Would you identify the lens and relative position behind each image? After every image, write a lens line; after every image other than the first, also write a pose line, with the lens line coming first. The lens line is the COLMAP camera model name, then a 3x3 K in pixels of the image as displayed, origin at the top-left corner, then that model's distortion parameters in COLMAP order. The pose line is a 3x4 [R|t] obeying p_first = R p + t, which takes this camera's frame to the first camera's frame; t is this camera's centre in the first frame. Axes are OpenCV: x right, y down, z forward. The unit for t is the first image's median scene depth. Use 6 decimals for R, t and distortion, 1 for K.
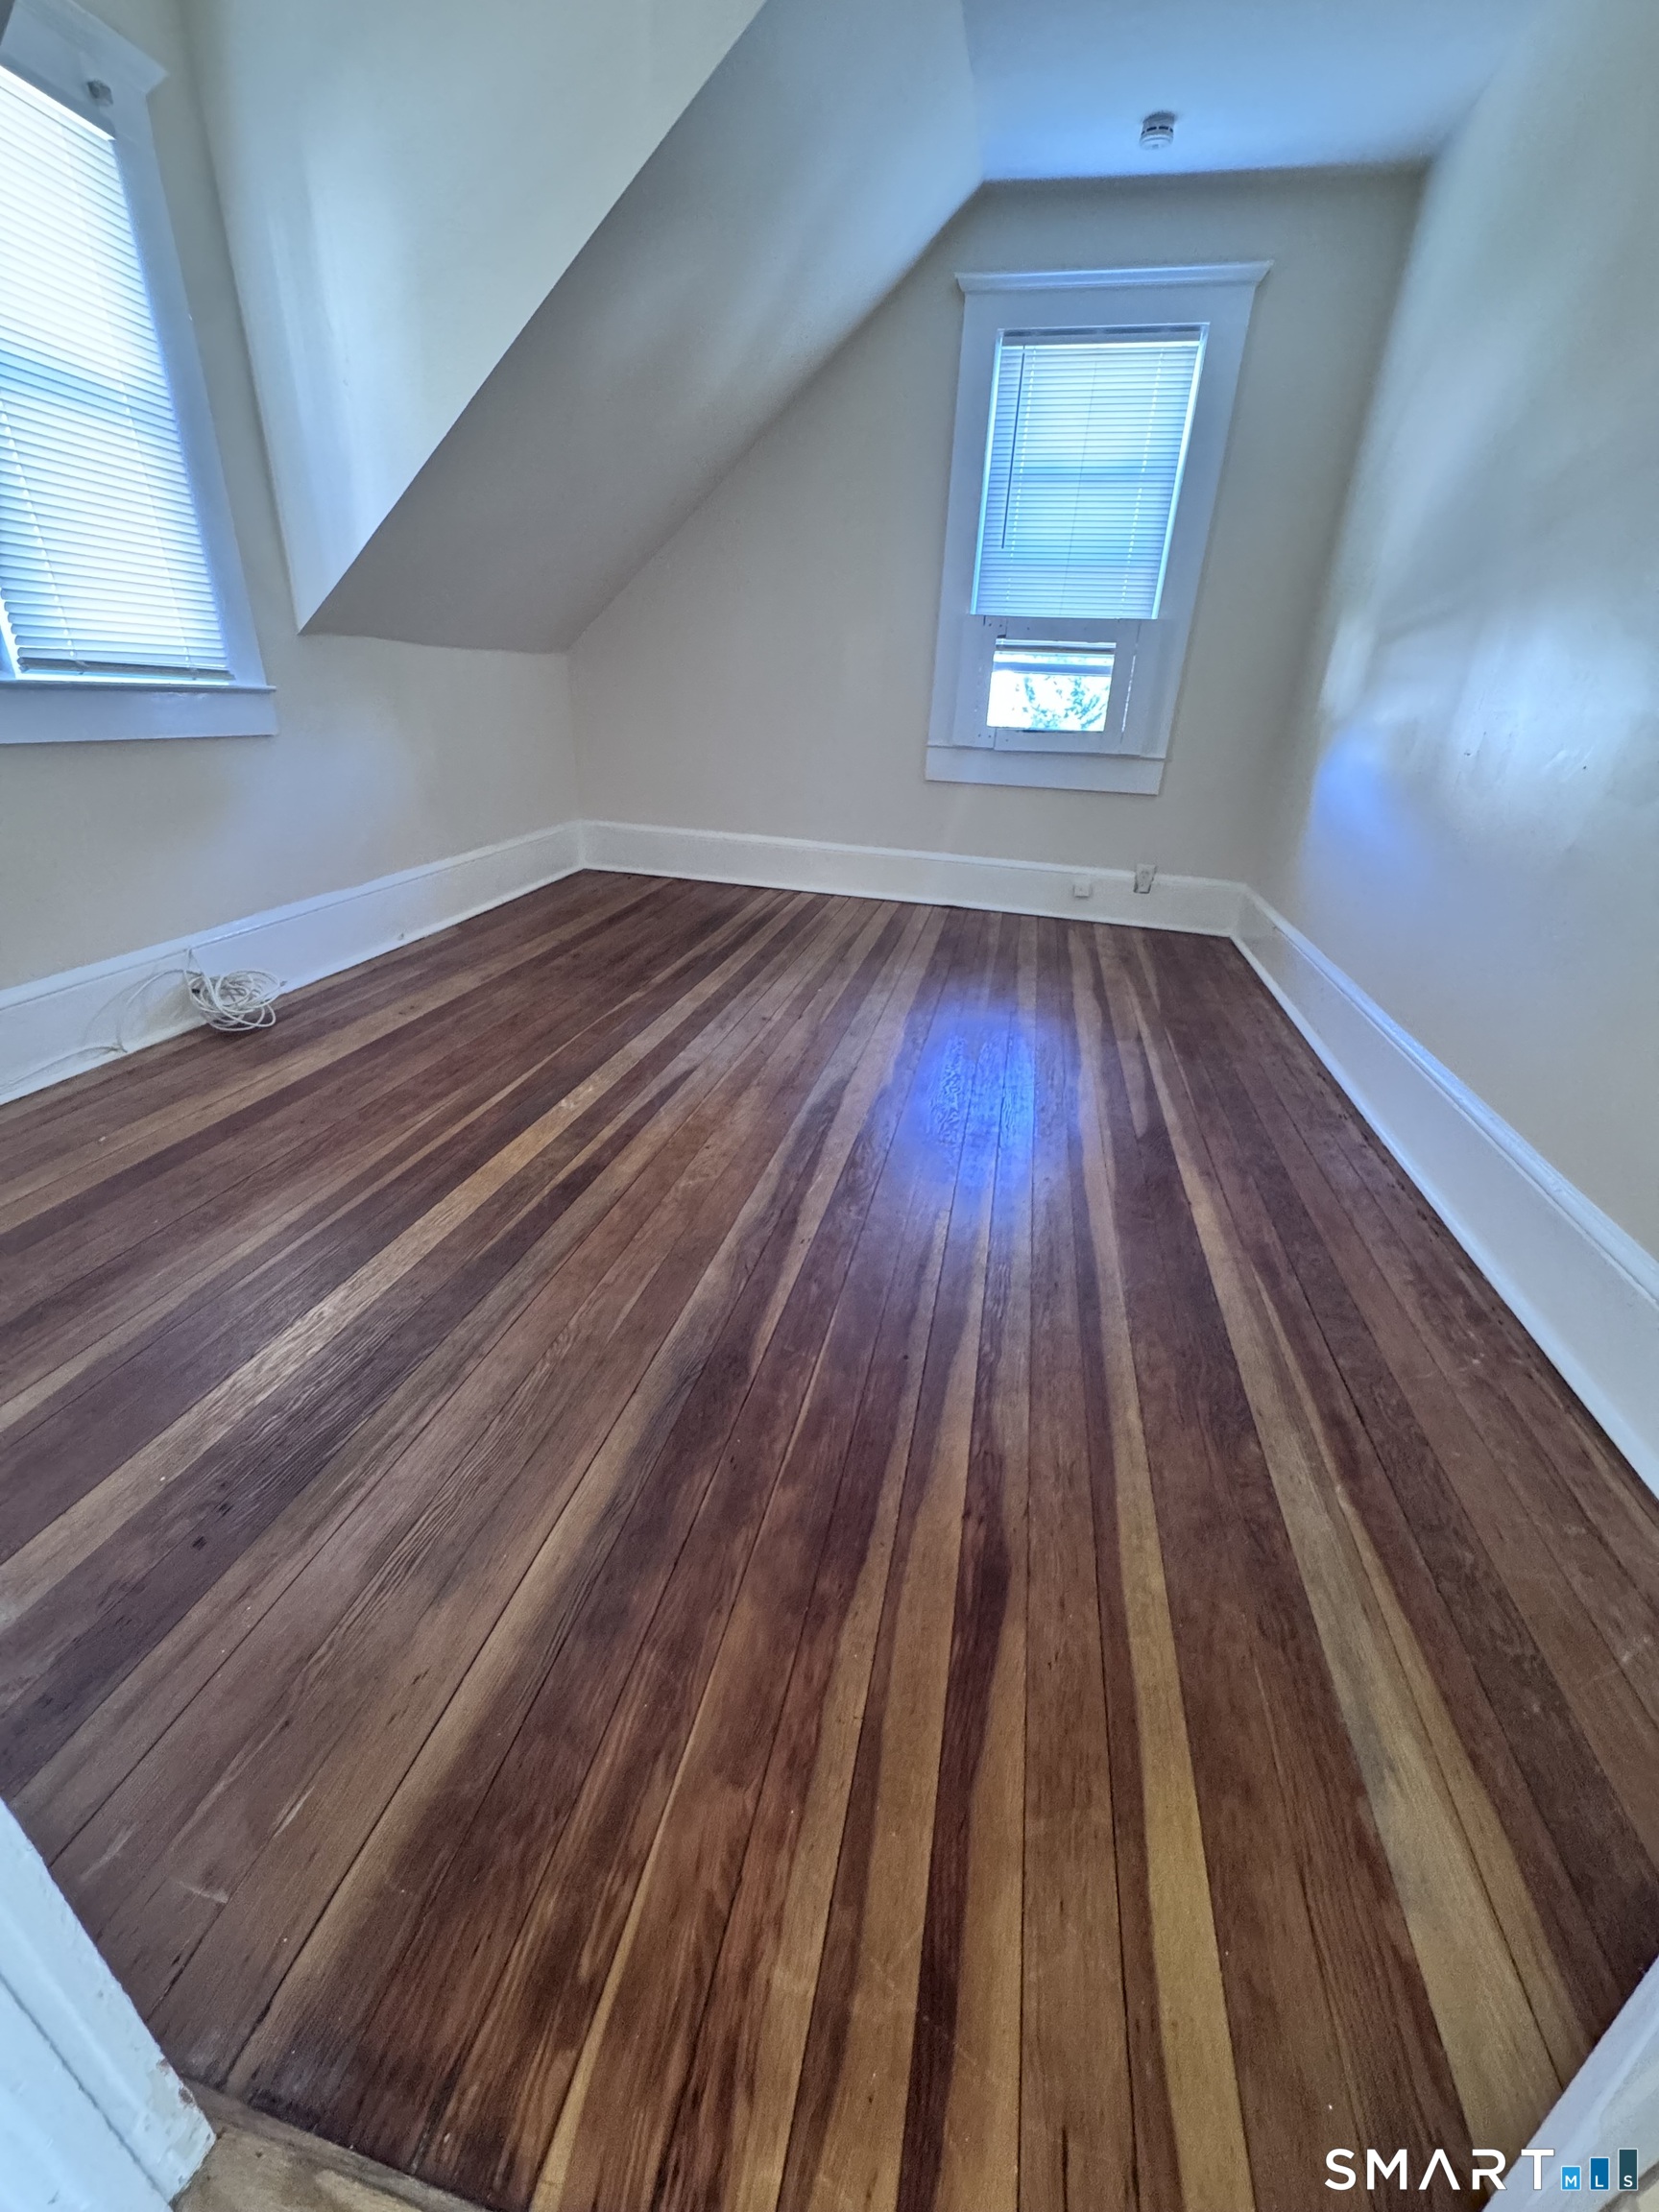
lens RADIAL K [[872.8, 0, 829.5], [0, 872.8, 1106.0], [0, 0, 1]] dist [-0.007433, -0.000339]
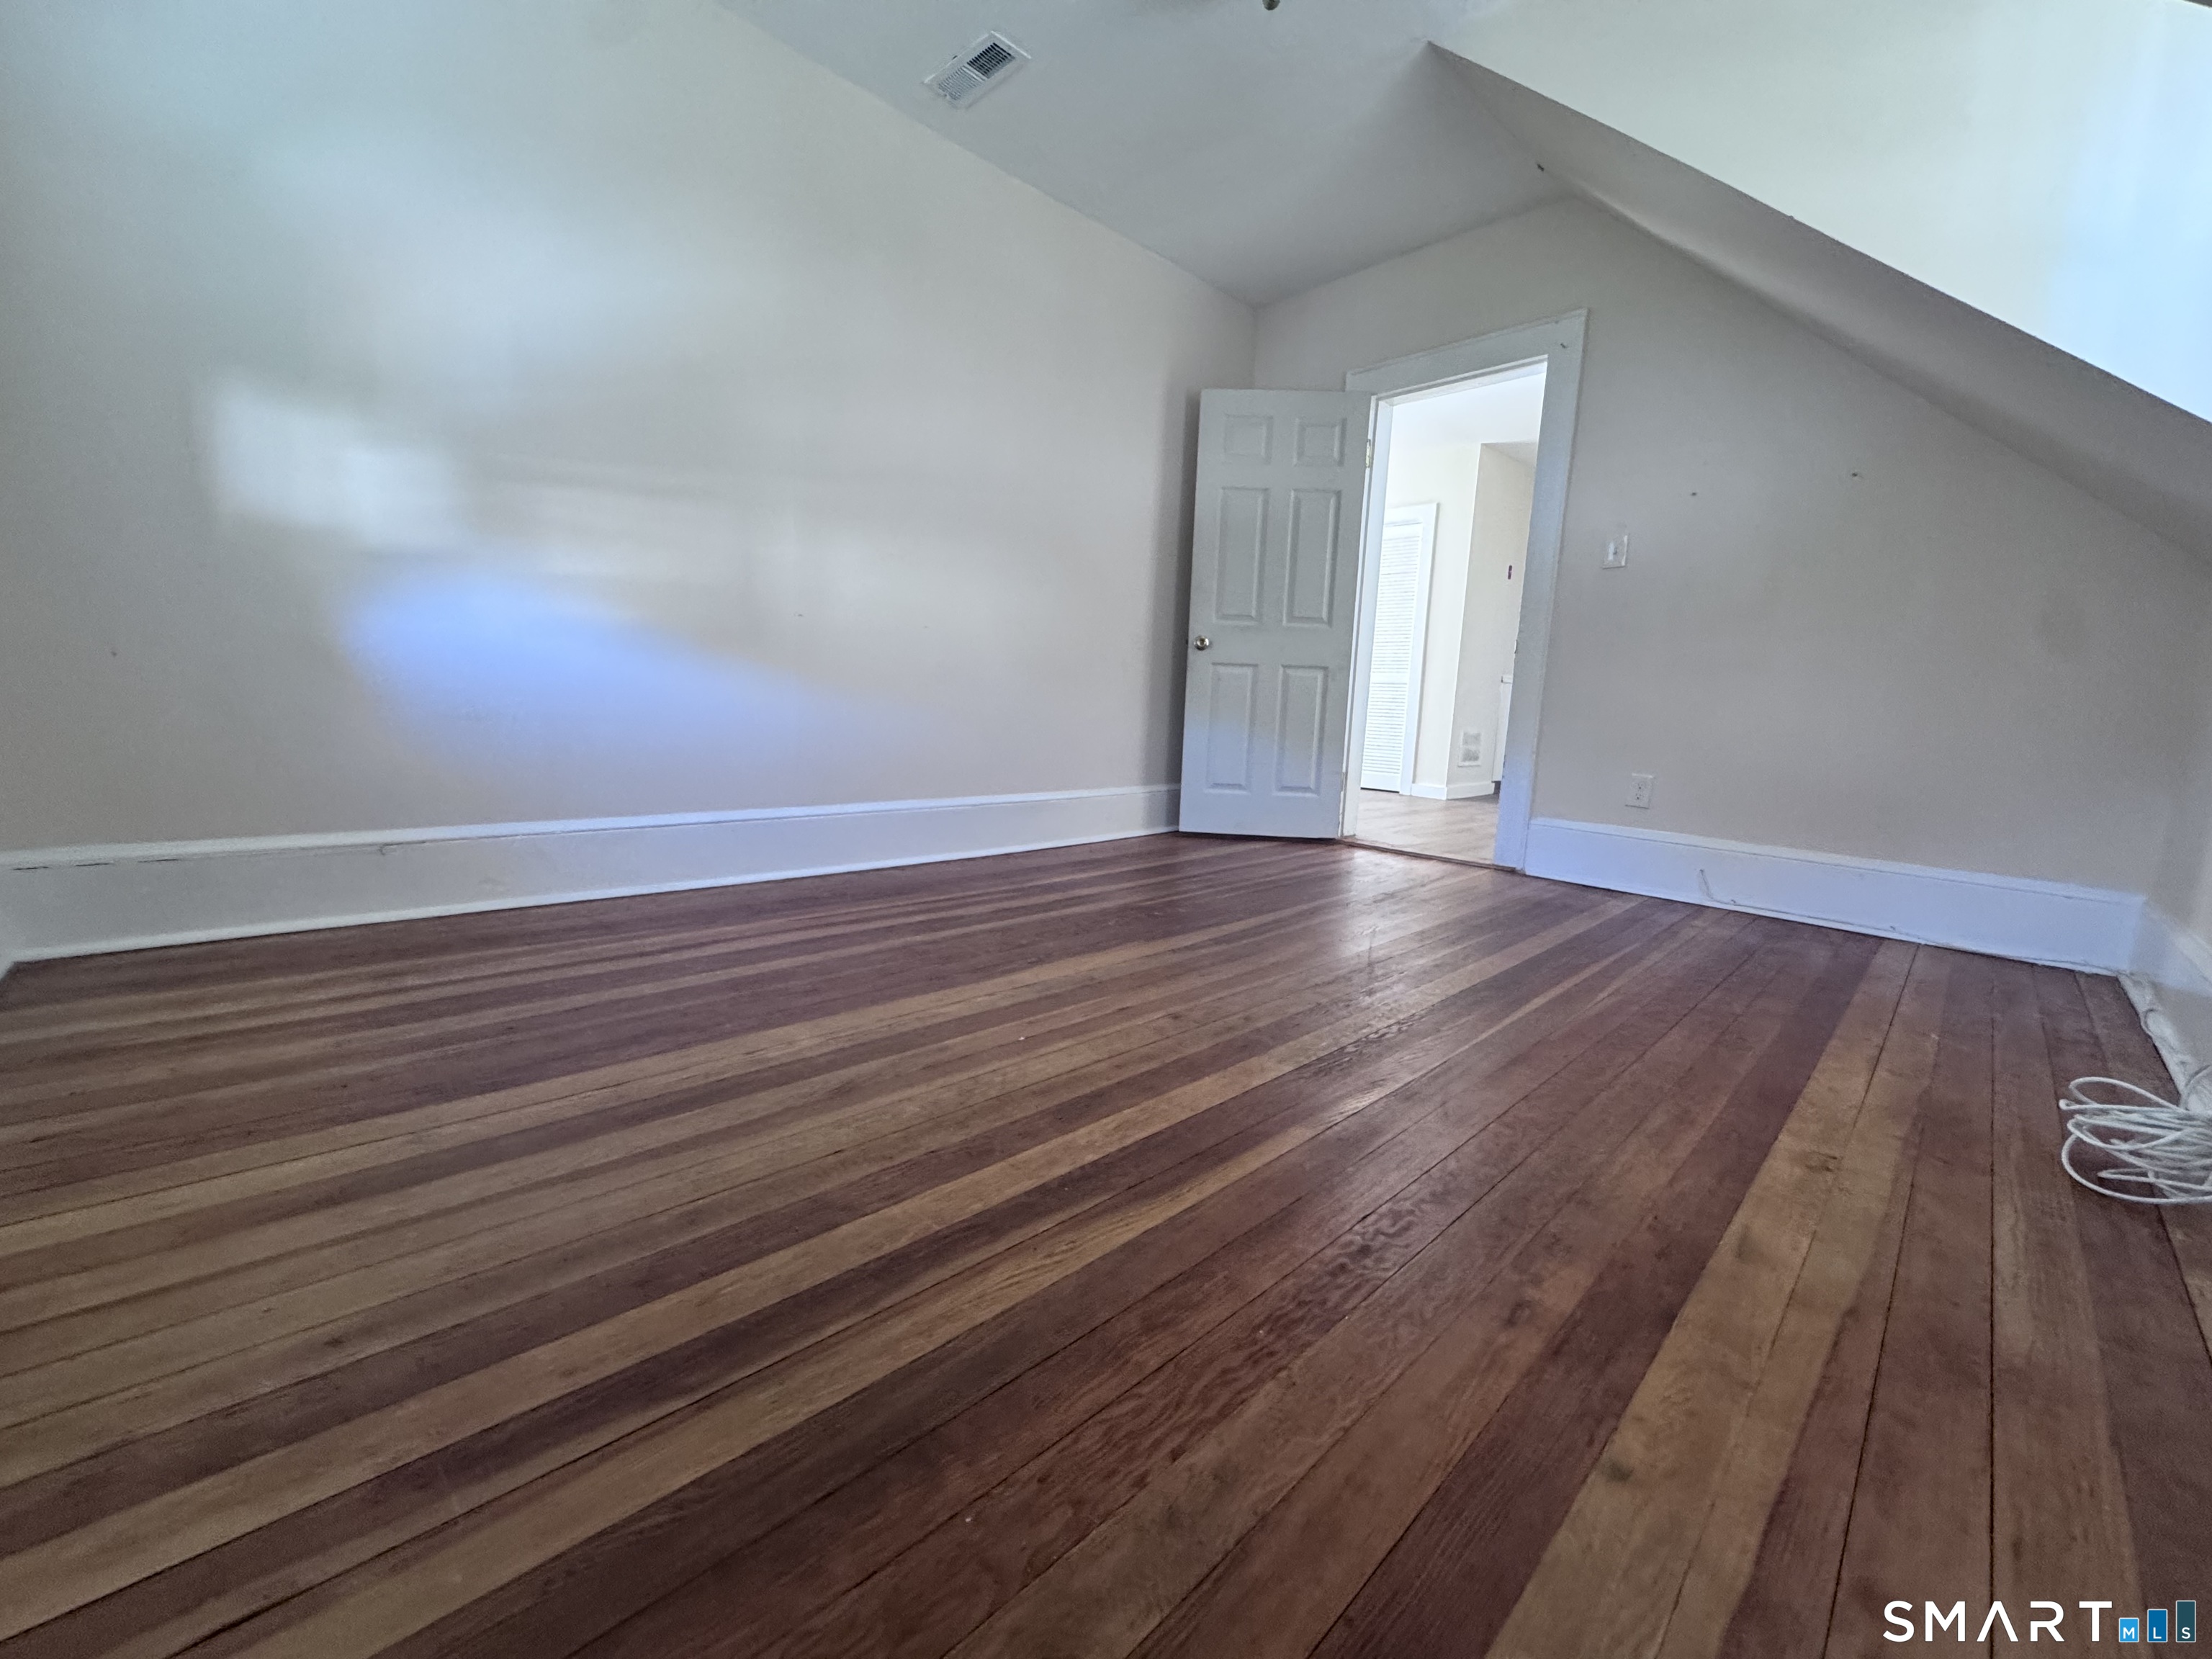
lens RADIAL K [[872.8, 0, 1106.0], [0, 872.8, 829.5], [0, 0, 1]] dist [-0.007433, -0.000339]
pose [[-0.832449, -0.163640, 0.529387, -0.458872], [0.164409, 0.839428, 0.518007, -0.730468], [-0.529149, 0.518250, -0.671877, 1.786962]]
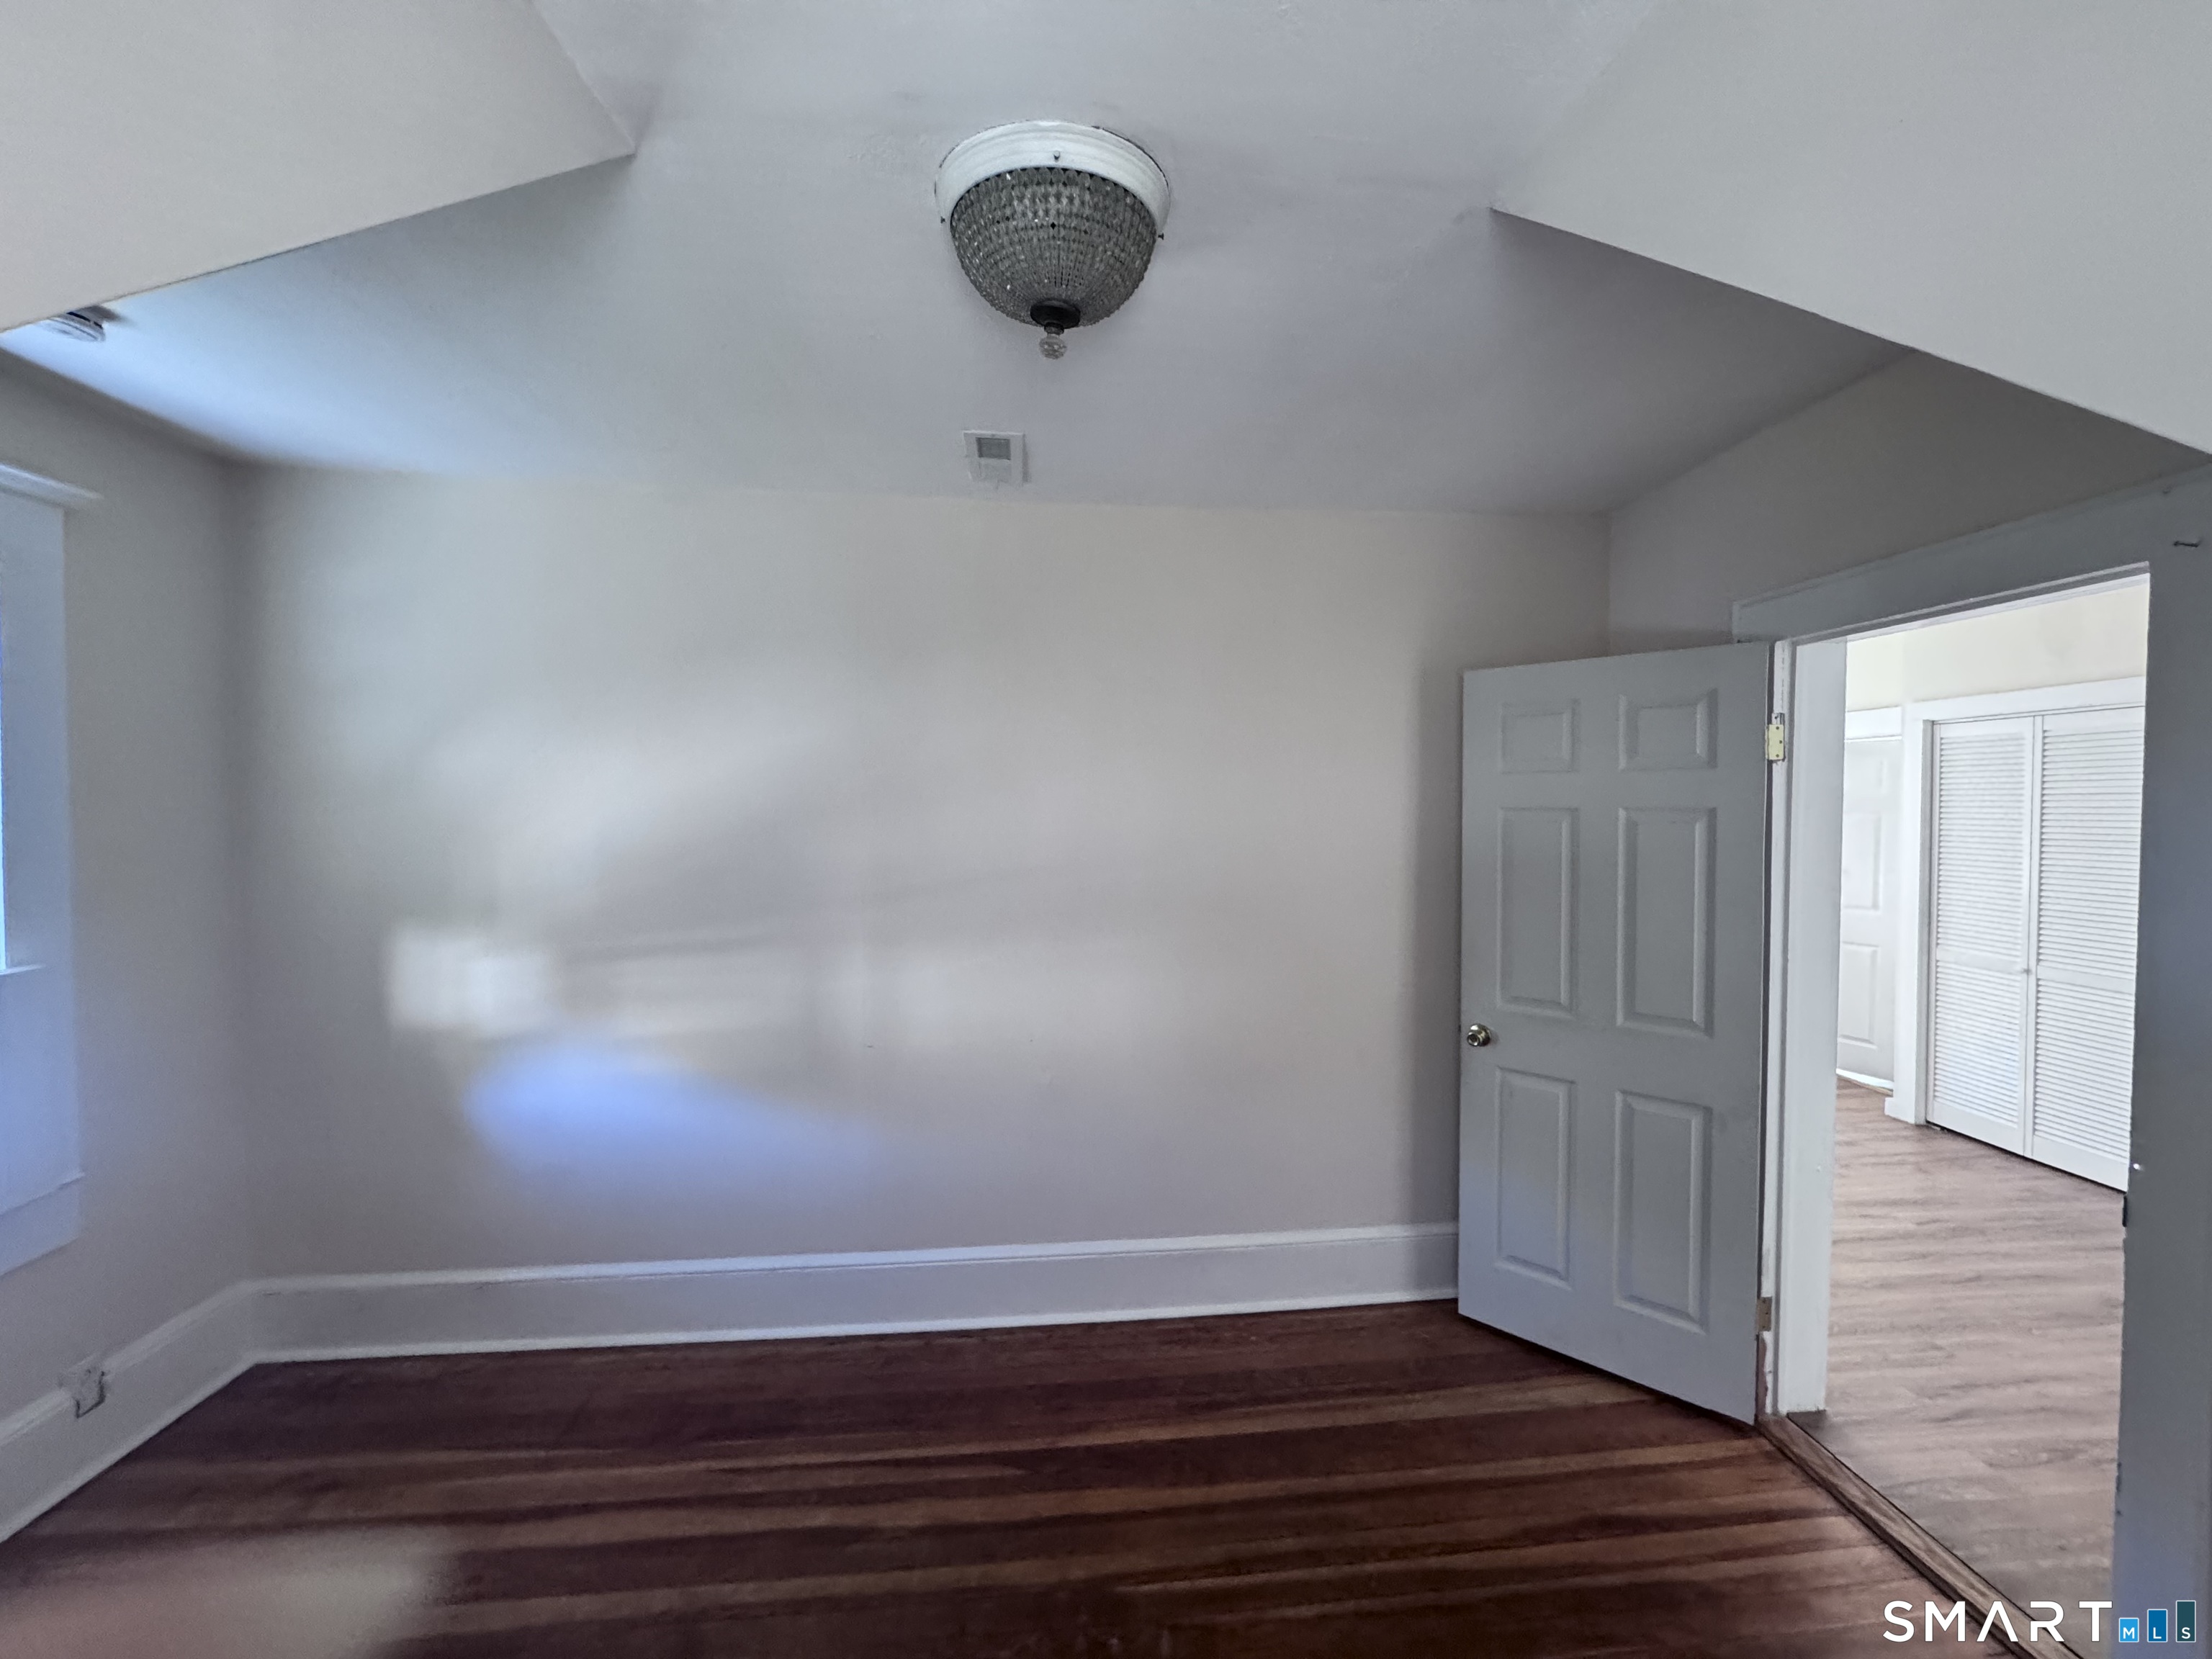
lens RADIAL K [[872.8, 0, 1106.0], [0, 872.8, 829.5], [0, 0, 1]] dist [-0.007433, -0.000339]
pose [[-0.303786, -0.071711, 0.950038, -0.562505], [0.400595, 0.895120, 0.195661, -0.776328], [-0.864429, 0.440019, -0.243198, 0.832301]]
